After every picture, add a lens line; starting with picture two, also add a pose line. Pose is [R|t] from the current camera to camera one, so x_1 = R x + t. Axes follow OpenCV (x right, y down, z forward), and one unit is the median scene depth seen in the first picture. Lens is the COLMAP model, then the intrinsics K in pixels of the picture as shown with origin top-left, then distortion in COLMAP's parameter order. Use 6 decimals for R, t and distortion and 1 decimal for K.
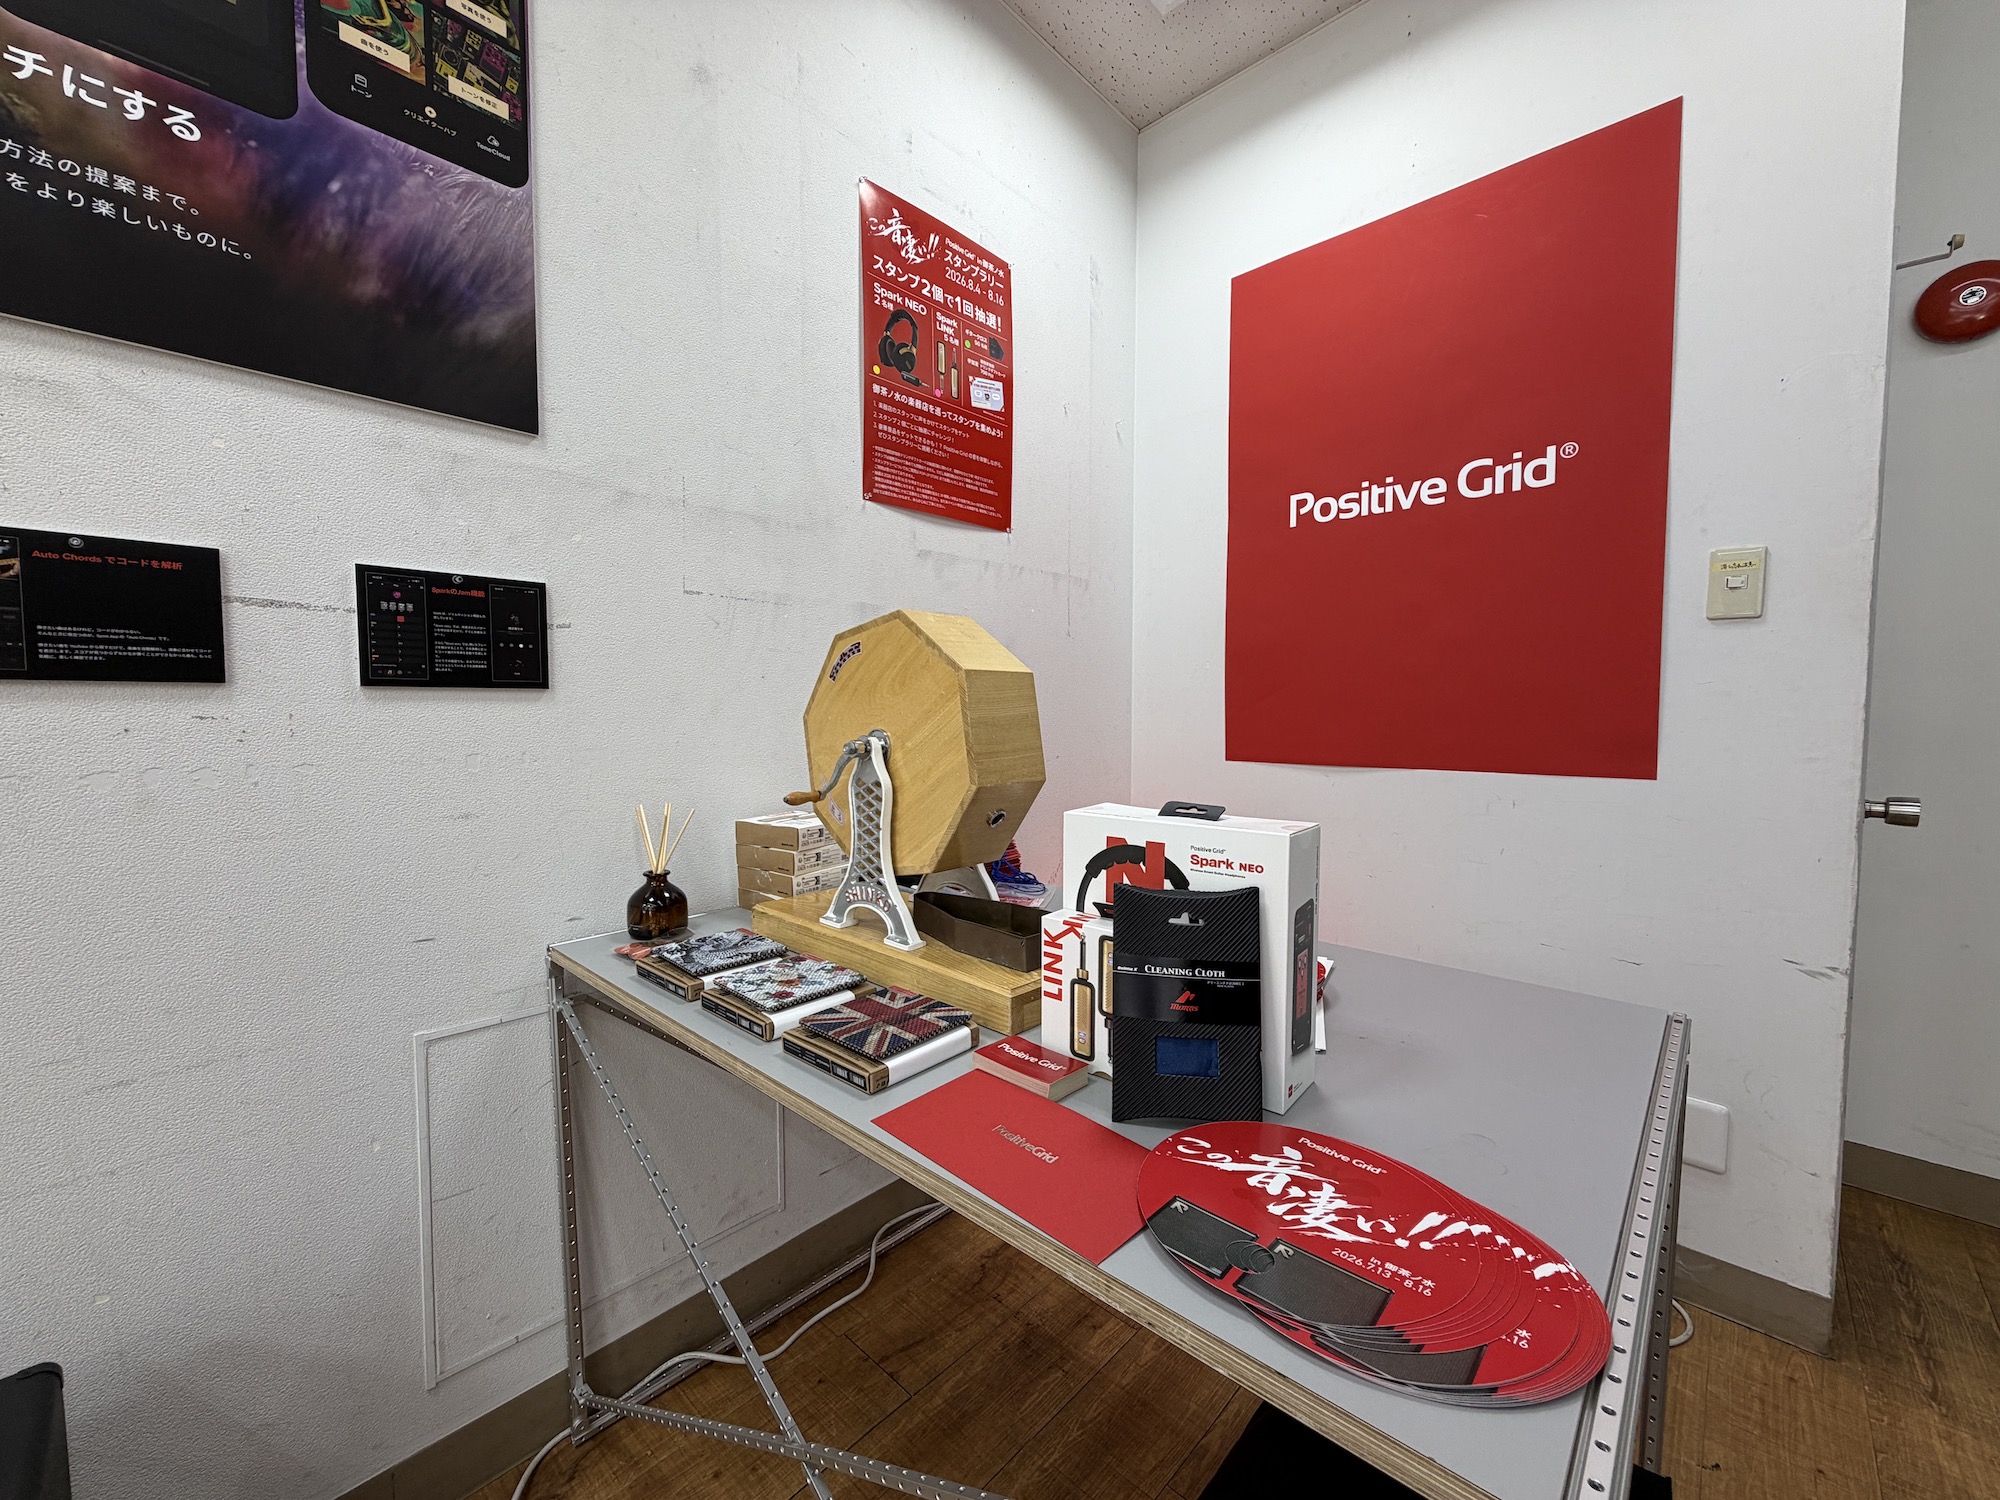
lens RADIAL K [[792.7, 0, 997.0], [0, 792.7, 751.3], [0, 0, 1]] dist [-0.000556, -0.000219]
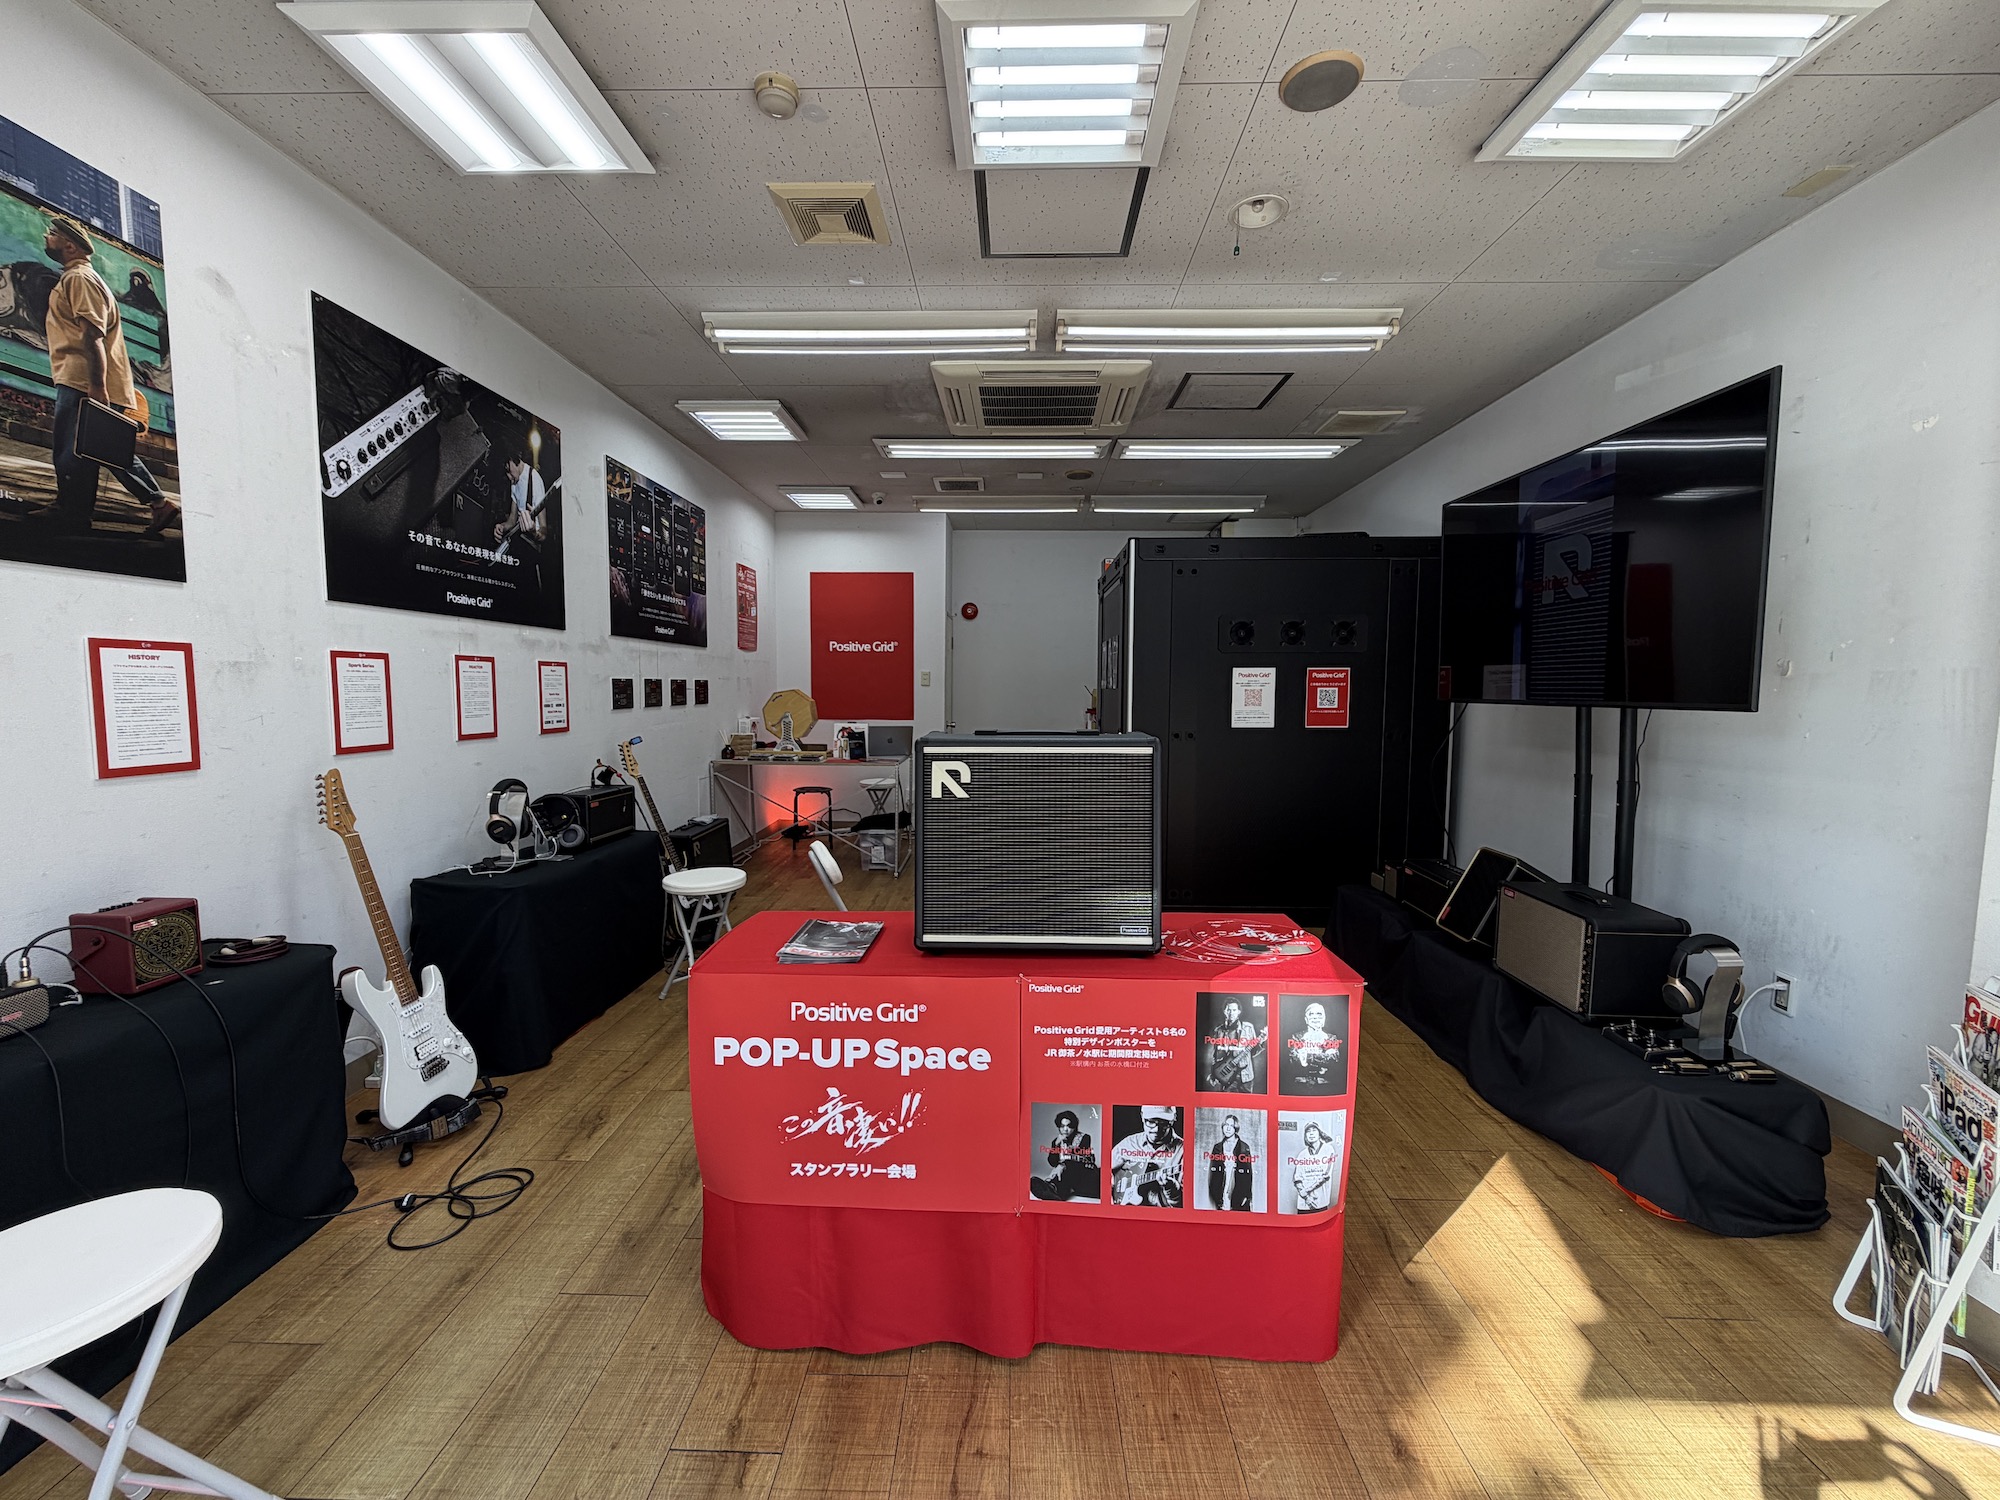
lens RADIAL K [[792.7, 0, 992.4], [0, 792.7, 749.6], [0, 0, 1]] dist [-0.000556, -0.000219]
pose [[0.744450, -0.046389, 0.666064, -1.751761], [0.024972, 0.998820, 0.041653, 0.024896], [-0.667211, -0.014376, 0.744730, -2.520894]]
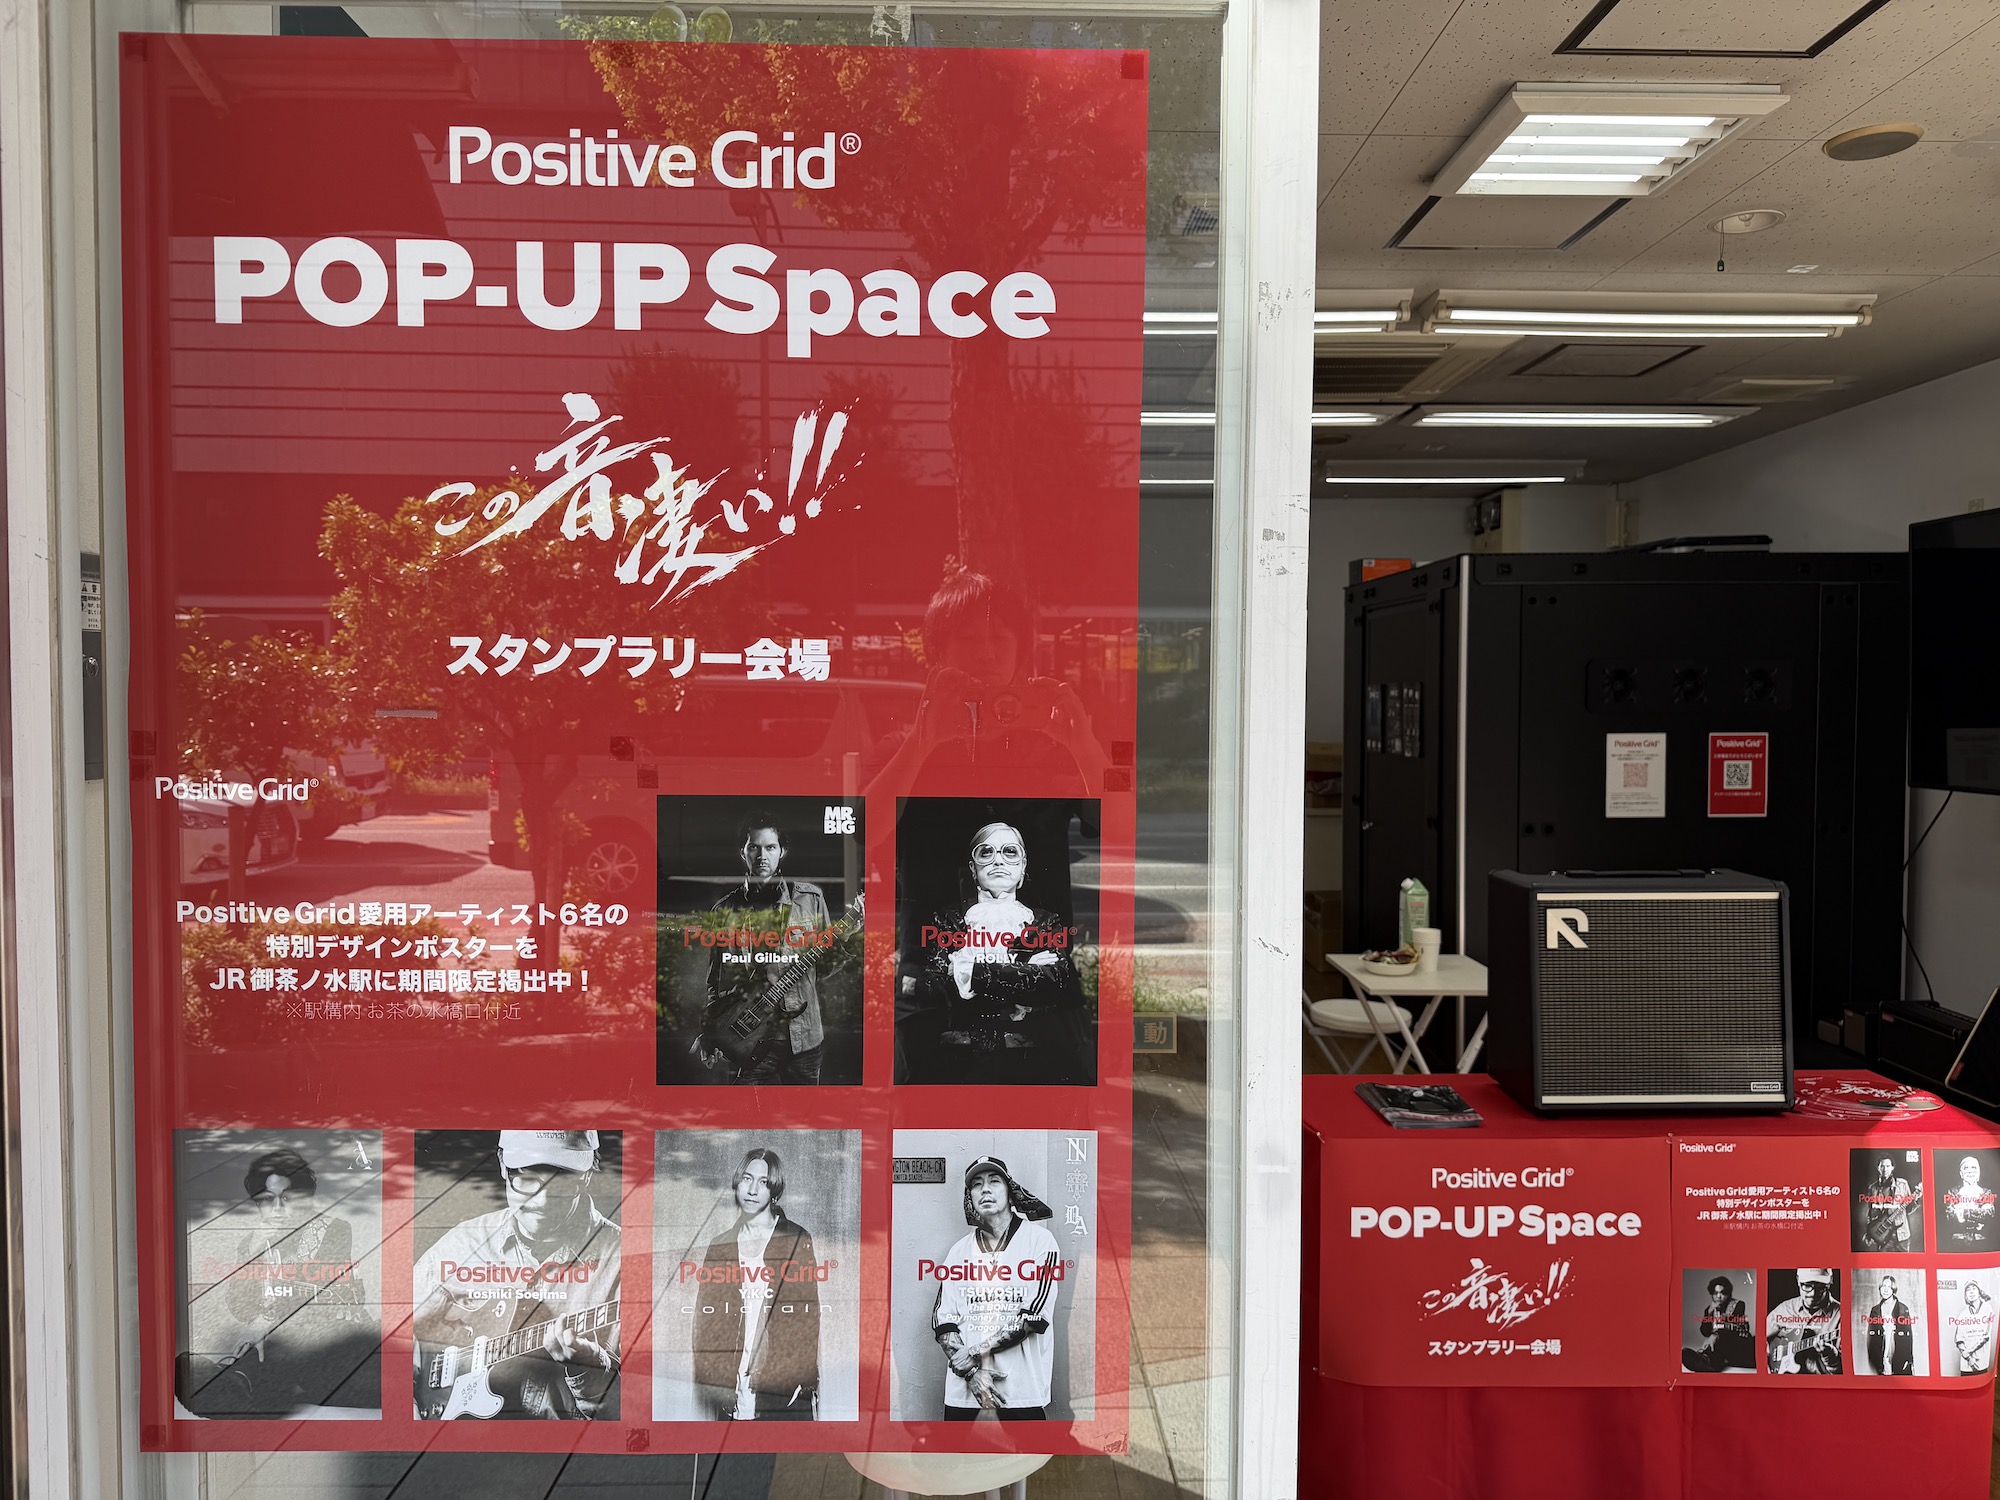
lens RADIAL K [[1417.5, 0, 989.3], [0, 1417.5, 751.3], [0, 0, 1]] dist [-0.014987, 0.003593]
pose [[0.718407, -0.024337, 0.695197, -2.768261], [0.031258, 0.999508, 0.002689, -0.131386], [-0.694920, 0.019799, 0.718814, -2.472001]]
